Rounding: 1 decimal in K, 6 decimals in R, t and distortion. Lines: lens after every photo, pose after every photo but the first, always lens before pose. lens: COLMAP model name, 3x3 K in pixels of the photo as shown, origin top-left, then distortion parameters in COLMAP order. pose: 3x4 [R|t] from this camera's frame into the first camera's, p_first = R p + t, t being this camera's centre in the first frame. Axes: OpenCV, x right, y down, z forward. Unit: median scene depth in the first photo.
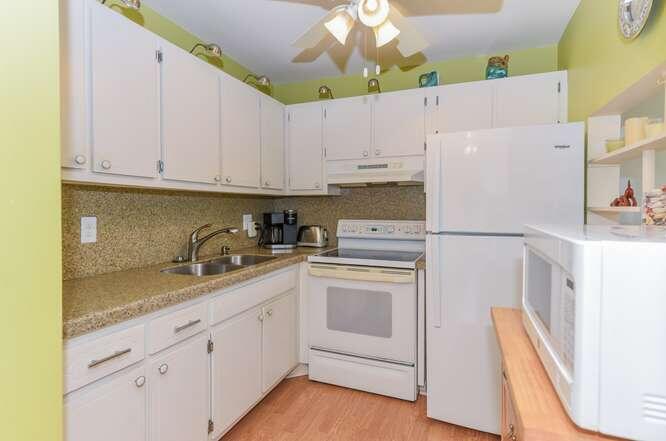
lens RADIAL K [[341.2, 0, 334.6], [0, 341.2, 213.5], [0, 0, 1]] dist [0.019521, -0.000089]
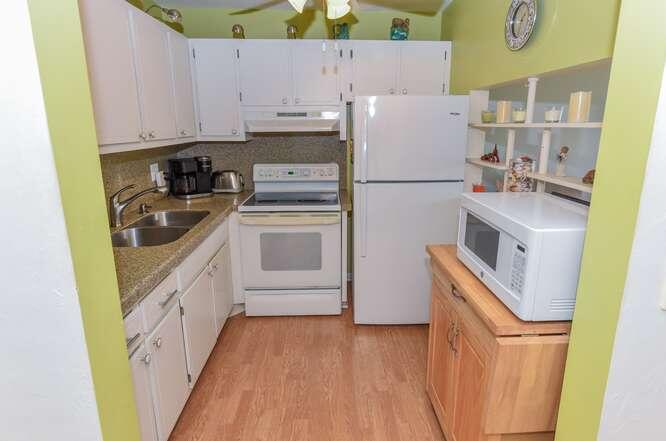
lens RADIAL K [[350.4, 0, 334.2], [0, 350.4, 197.6], [0, 0, 1]] dist [0.000262, 0.000076]
pose [[0.915766, -0.085737, 0.392455, -0.221719], [0.007773, 0.980557, 0.196079, -0.103614], [-0.401636, -0.176512, 0.898628, -0.050361]]
